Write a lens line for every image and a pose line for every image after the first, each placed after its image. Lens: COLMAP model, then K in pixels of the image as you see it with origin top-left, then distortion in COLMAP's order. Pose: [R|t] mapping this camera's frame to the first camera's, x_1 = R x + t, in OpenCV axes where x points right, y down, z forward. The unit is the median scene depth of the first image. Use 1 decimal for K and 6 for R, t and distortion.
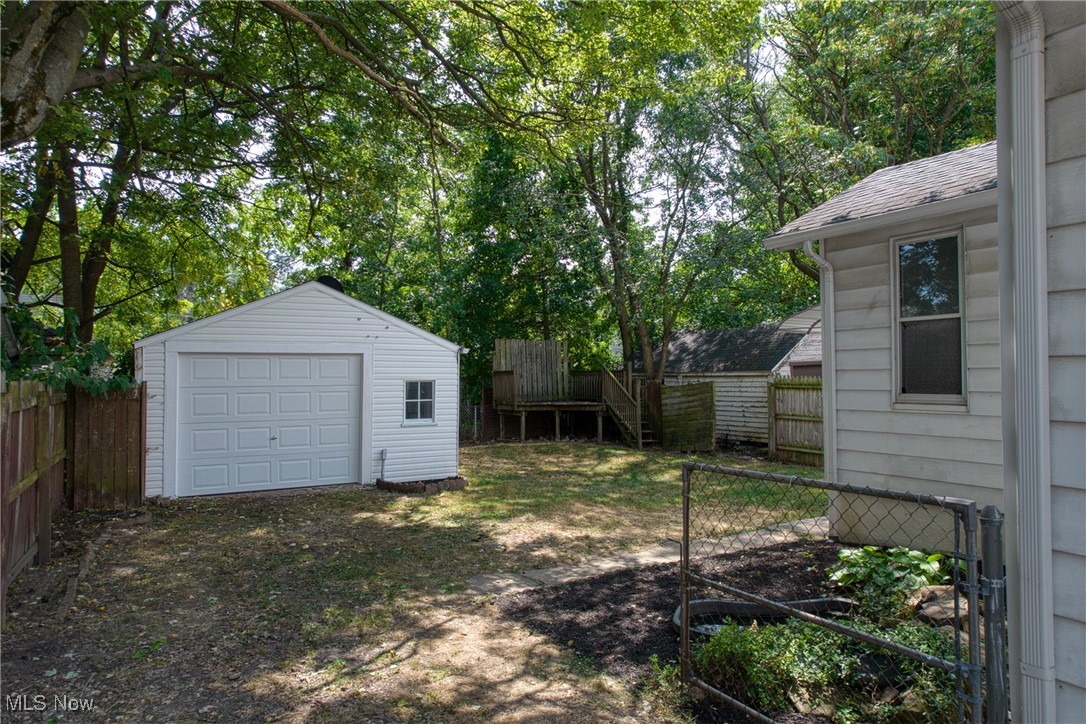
lens RADIAL K [[692.4, 0, 548.1], [0, 692.4, 362.3], [0, 0, 1]] dist [-0.049101, 0.024624]
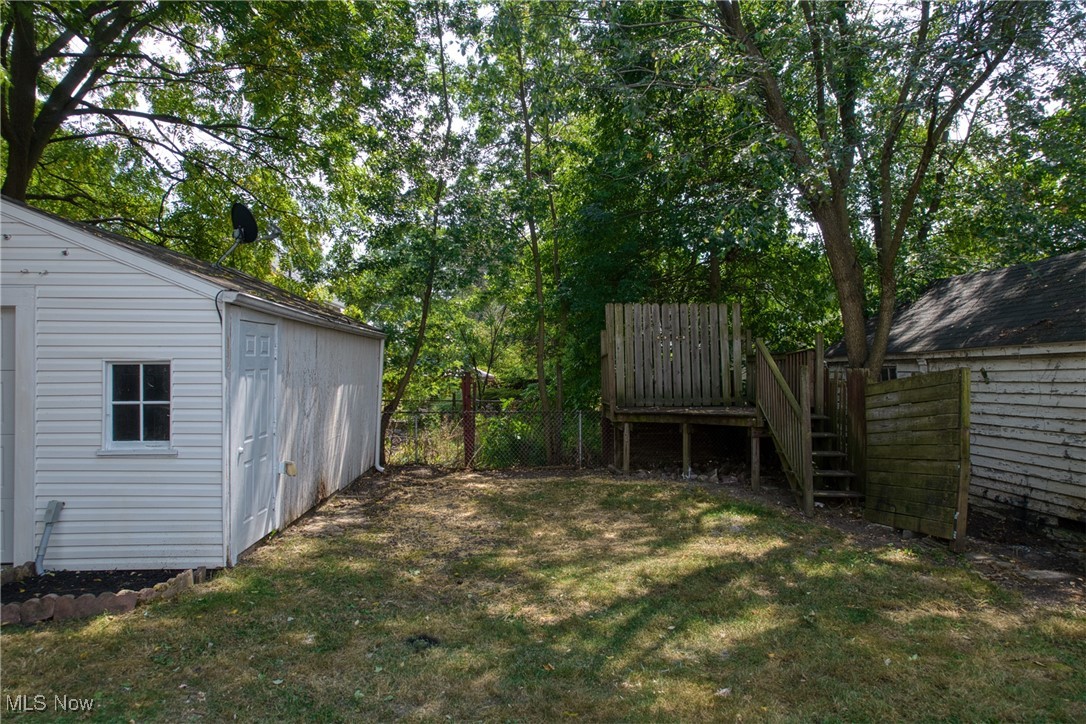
lens RADIAL K [[692.4, 0, 539.9], [0, 692.4, 362.9], [0, 0, 1]] dist [-0.049101, 0.024624]
pose [[0.880667, -0.006839, -0.473686, 0.198369], [0.008621, 0.999962, 0.001592, 0.020658], [0.473657, -0.005486, 0.880692, 0.505420]]
